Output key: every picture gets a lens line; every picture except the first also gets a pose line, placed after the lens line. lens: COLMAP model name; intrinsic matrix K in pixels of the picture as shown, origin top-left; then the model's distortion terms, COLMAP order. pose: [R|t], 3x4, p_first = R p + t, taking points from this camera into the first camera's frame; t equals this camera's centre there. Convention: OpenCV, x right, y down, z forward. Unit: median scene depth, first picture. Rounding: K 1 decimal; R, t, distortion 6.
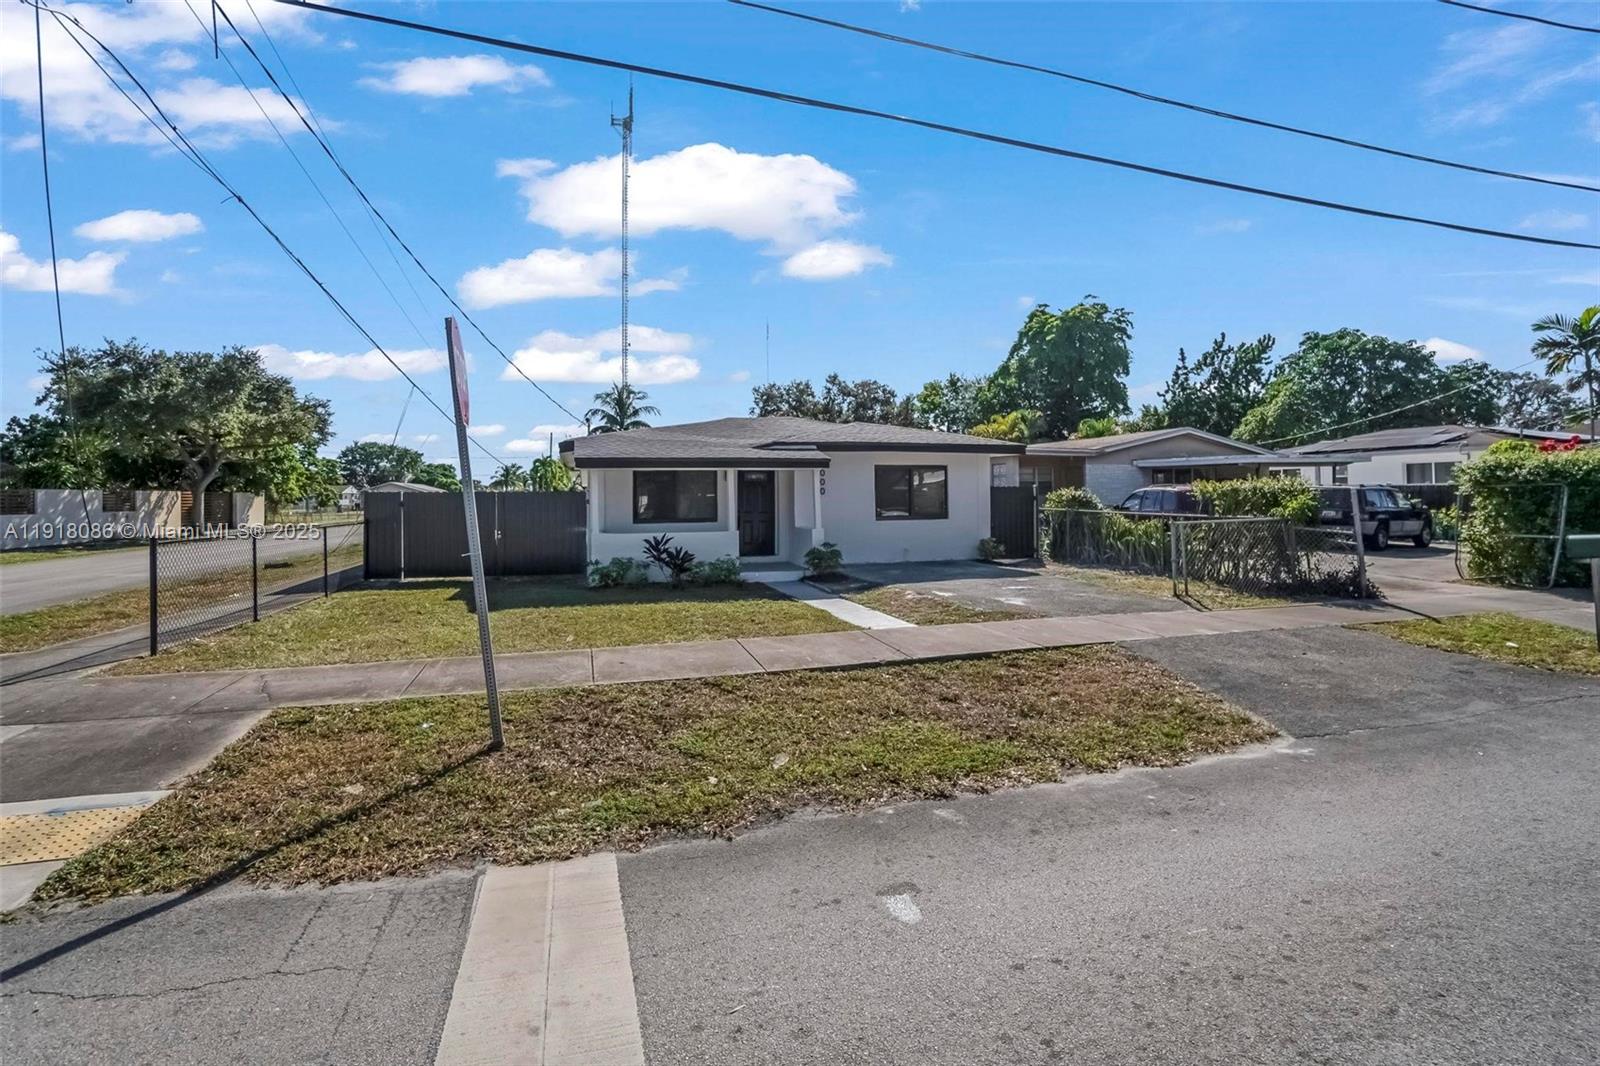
lens RADIAL K [[729.4, 0, 762.8], [0, 729.4, 529.0], [0, 0, 1]] dist [-0.063442, 0.028718]
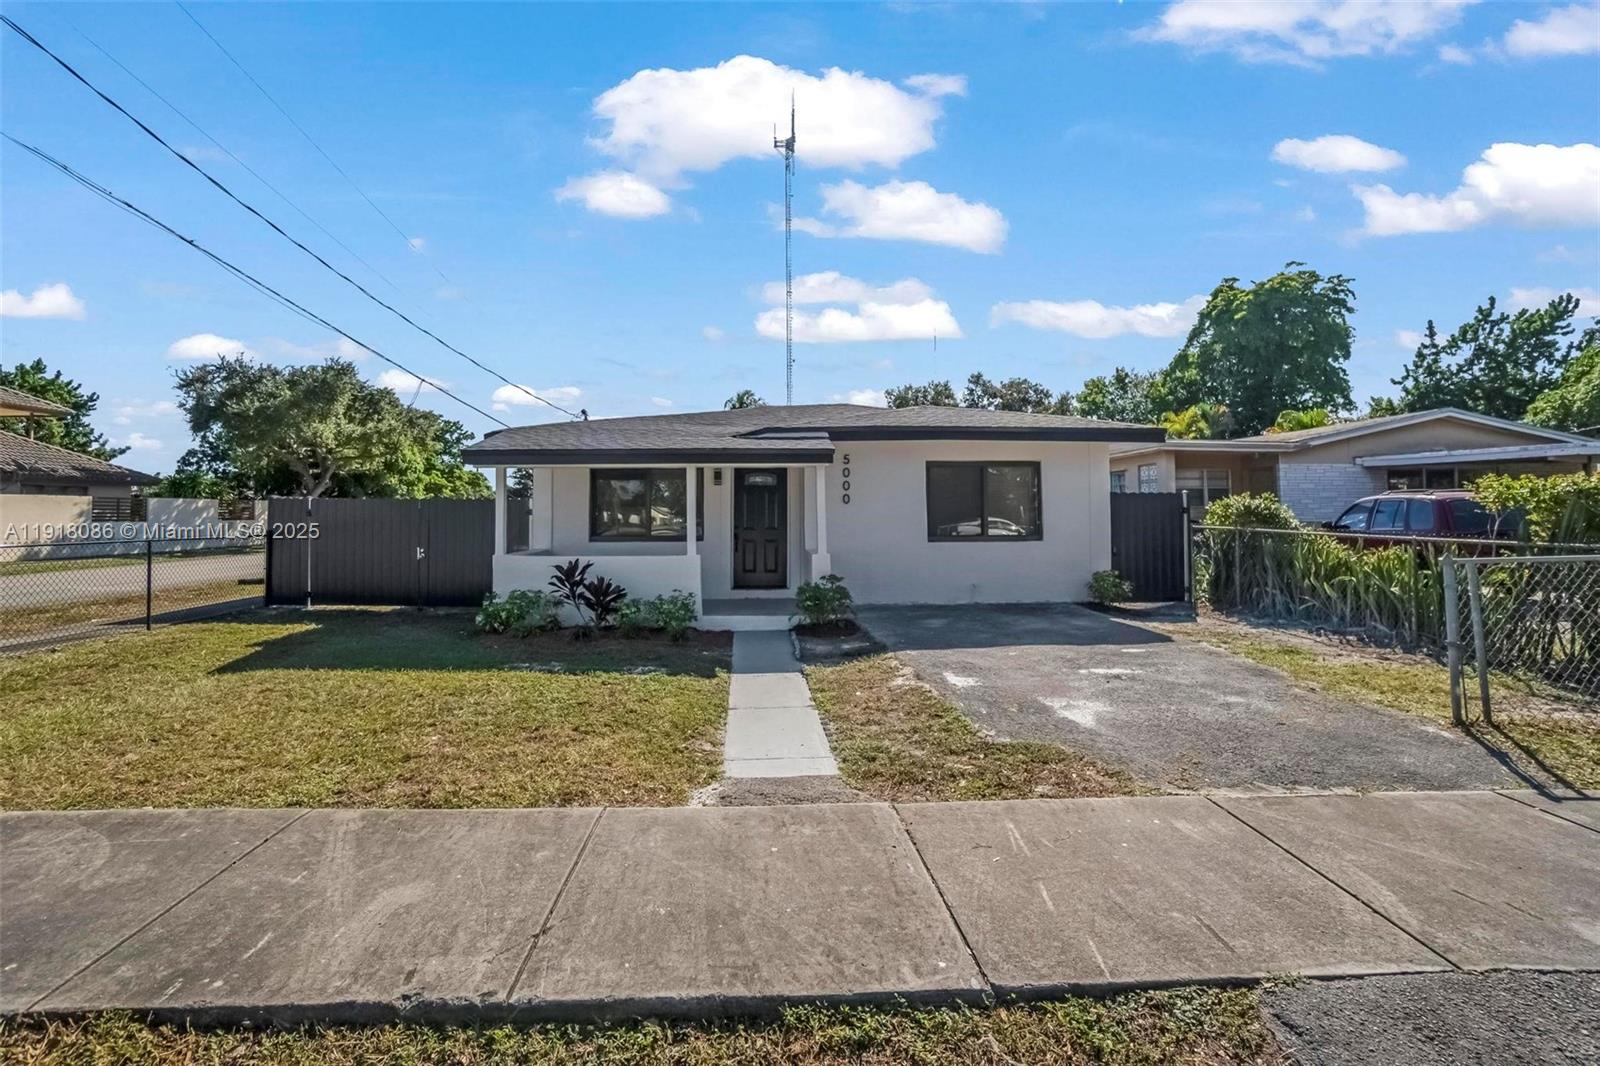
lens RADIAL K [[728.4, 0, 766.4], [0, 728.4, 512.5], [0, 0, 1]] dist [-0.062518, 0.023346]
pose [[0.974690, 0.005052, -0.223504, 0.057772], [-0.014472, 0.999073, -0.040531, -0.003431], [0.223092, 0.042739, 0.973860, 0.108442]]
